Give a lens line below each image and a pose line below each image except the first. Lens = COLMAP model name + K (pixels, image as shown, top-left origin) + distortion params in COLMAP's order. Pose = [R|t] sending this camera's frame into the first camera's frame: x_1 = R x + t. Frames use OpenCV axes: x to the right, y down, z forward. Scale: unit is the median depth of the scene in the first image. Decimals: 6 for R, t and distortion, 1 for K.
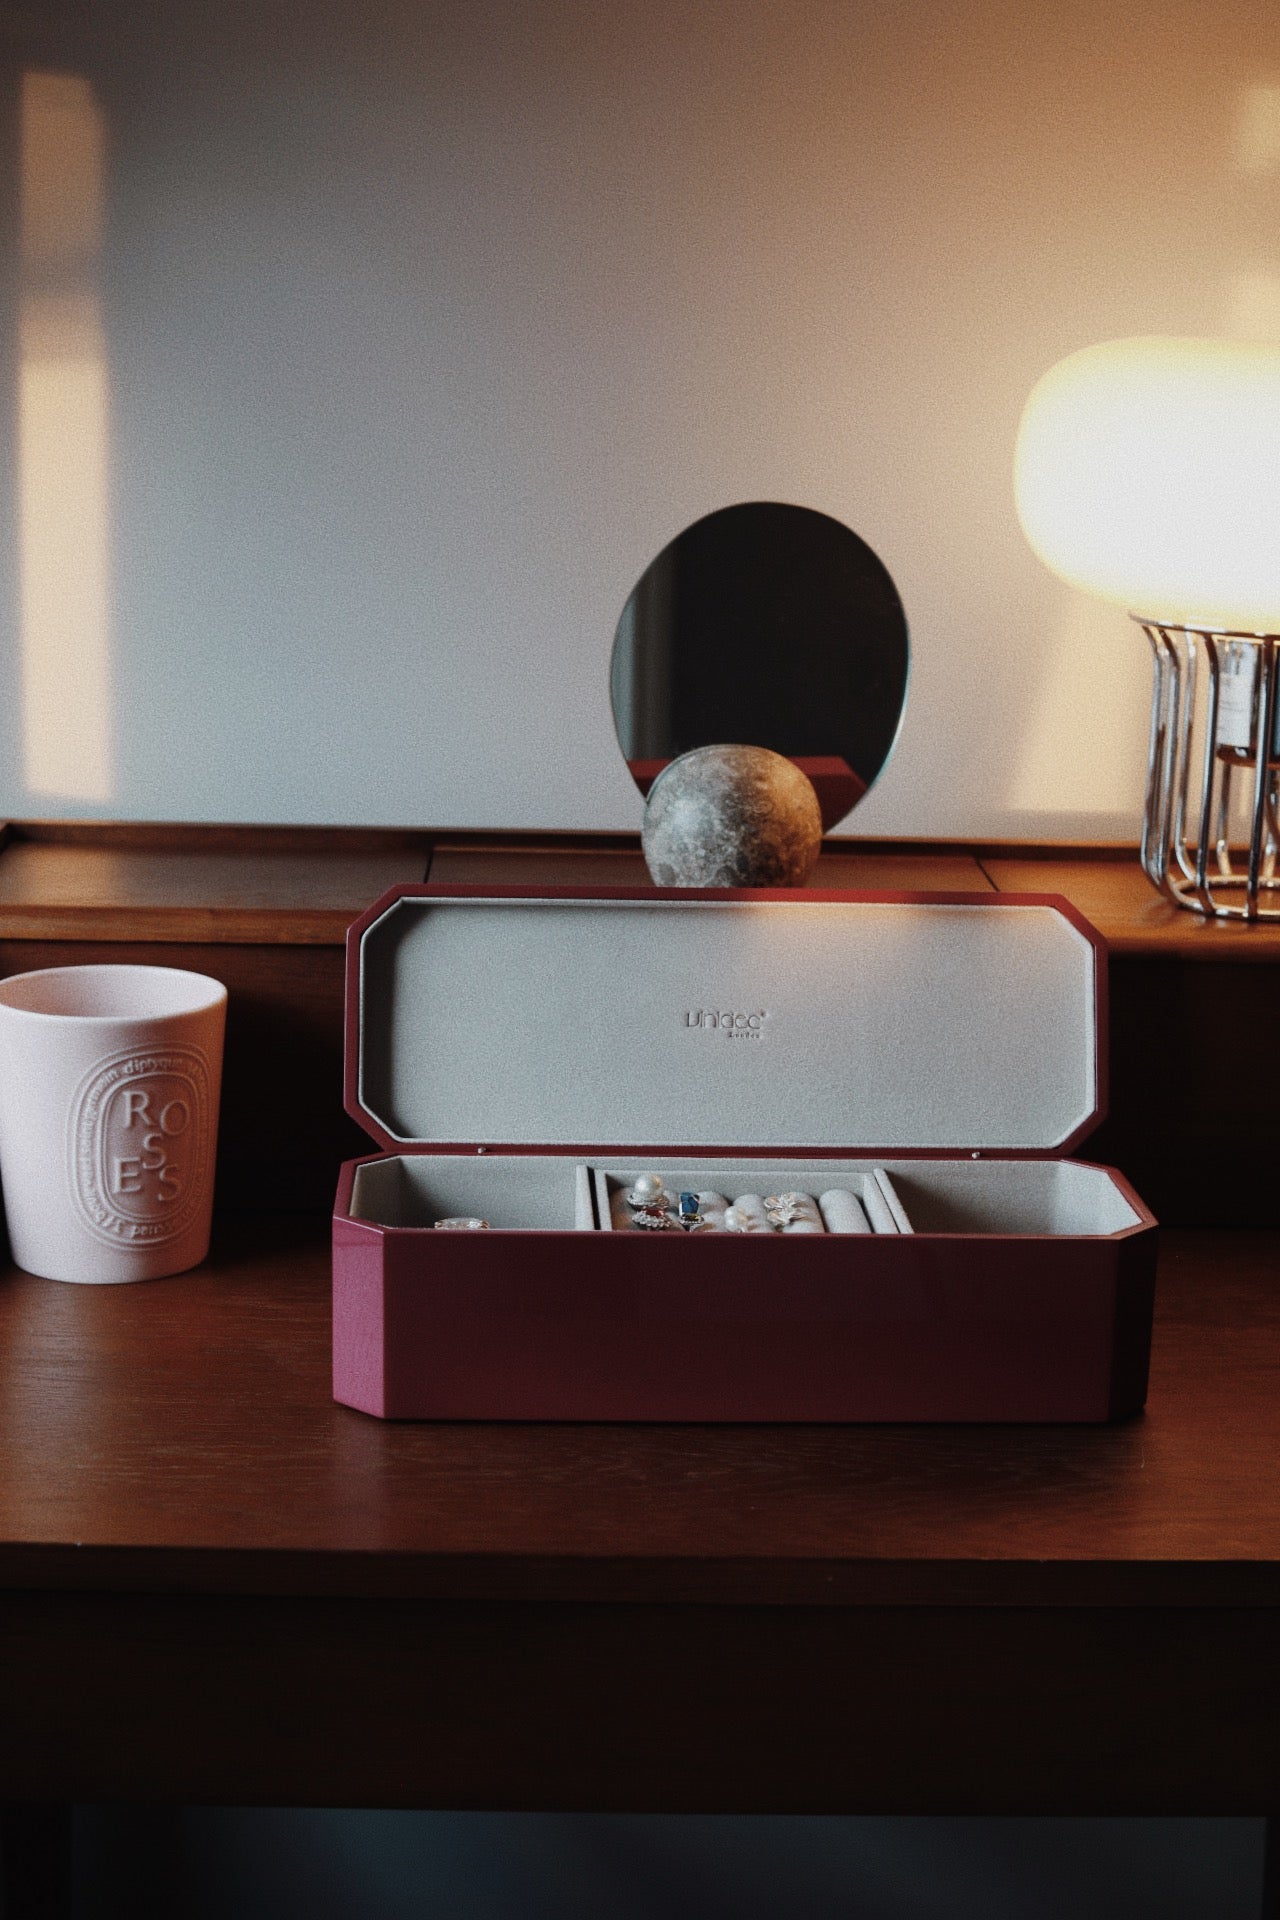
lens RADIAL K [[2975.9, 0, 646.7], [0, 2975.9, 1036.6], [0, 0, 1]] dist [-0.030441, -0.164385]
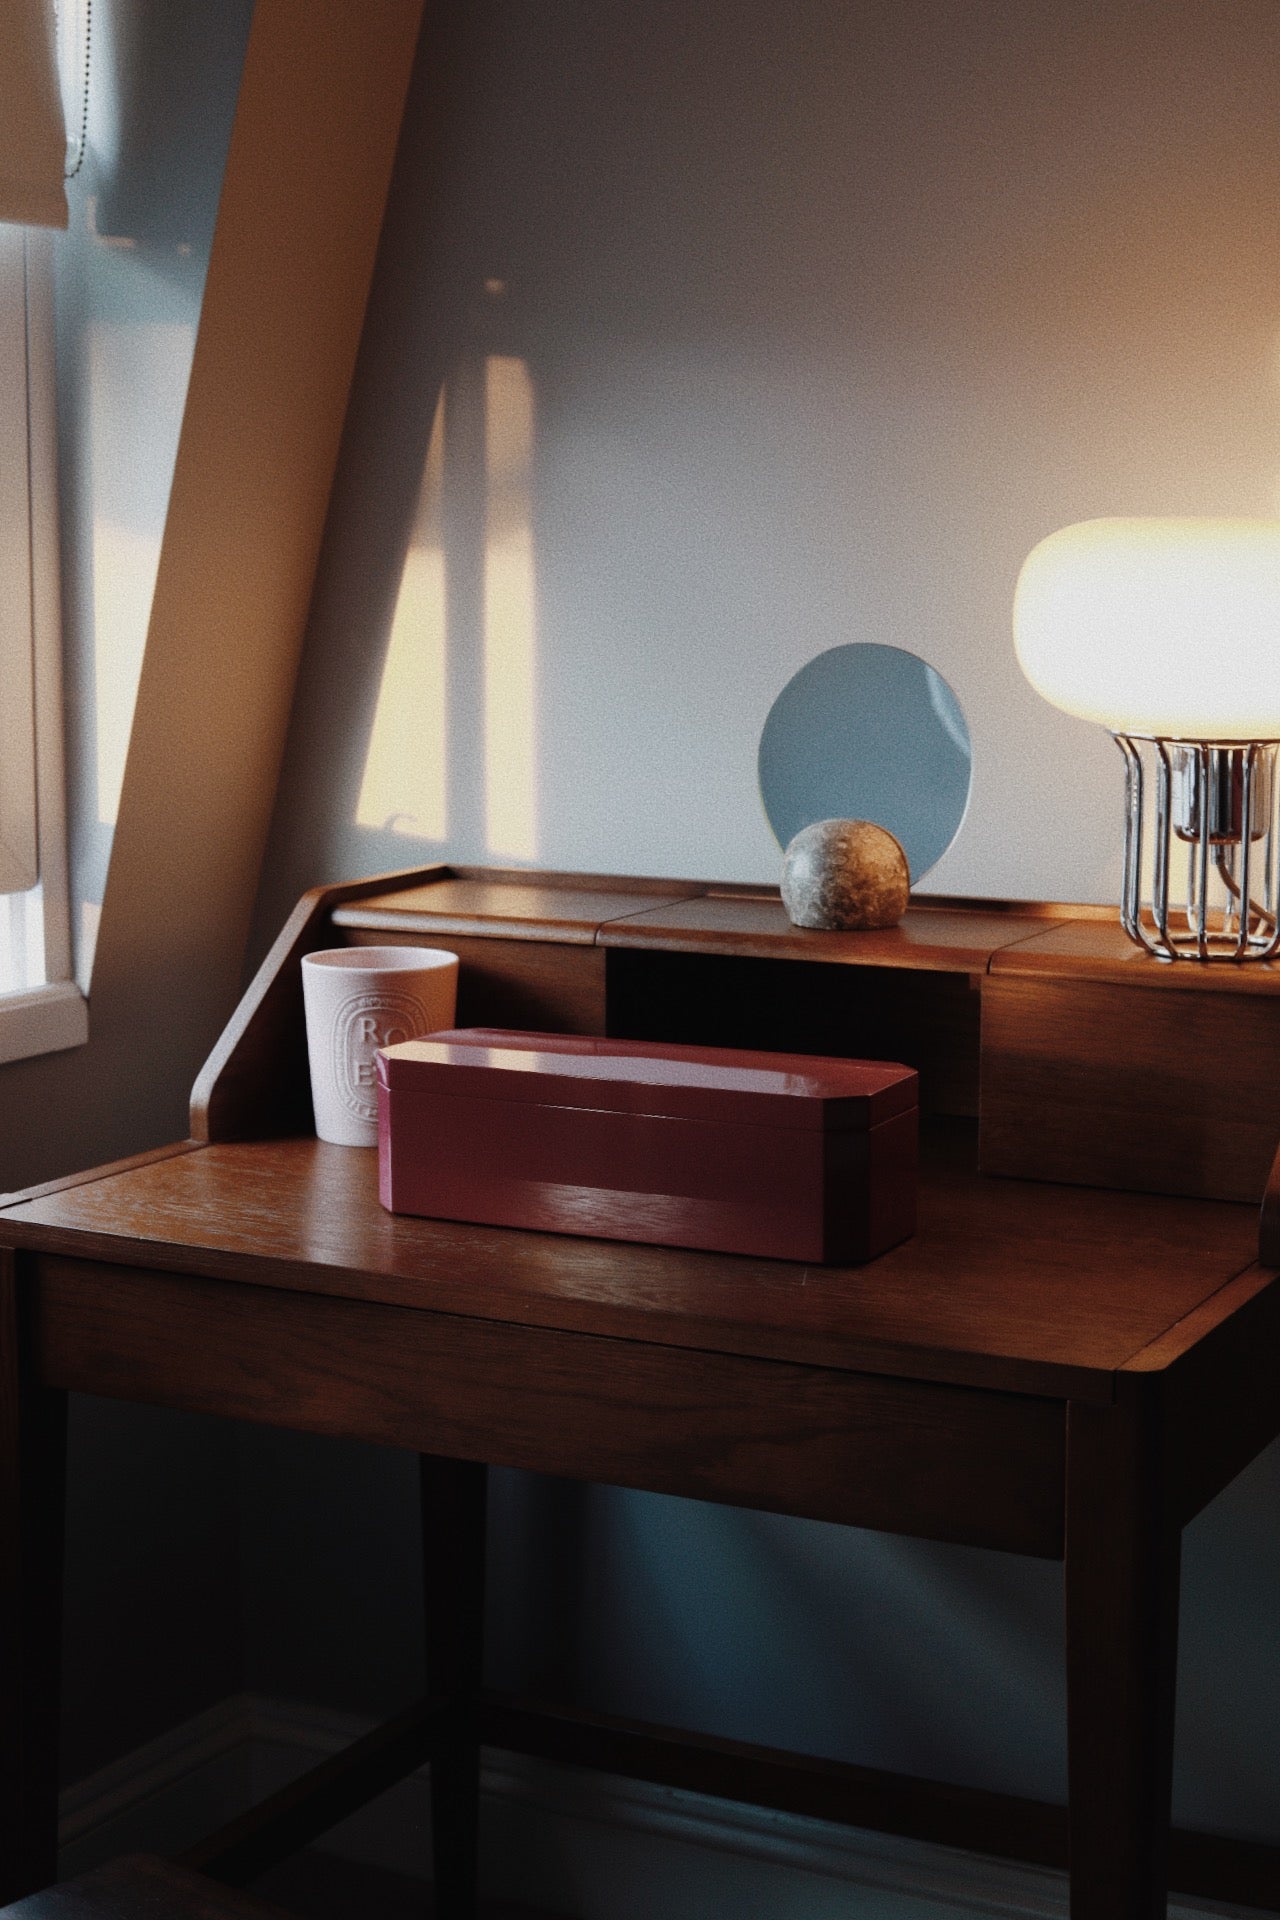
lens RADIAL K [[2975.9, 0, 646.7], [0, 2975.9, 1036.6], [0, 0, 1]] dist [-0.030441, -0.164385]
pose [[0.888389, 0.058577, -0.455339, 0.601733], [-0.090955, 0.994624, -0.049505, 0.082978], [0.449991, 0.085395, 0.888941, -0.278659]]
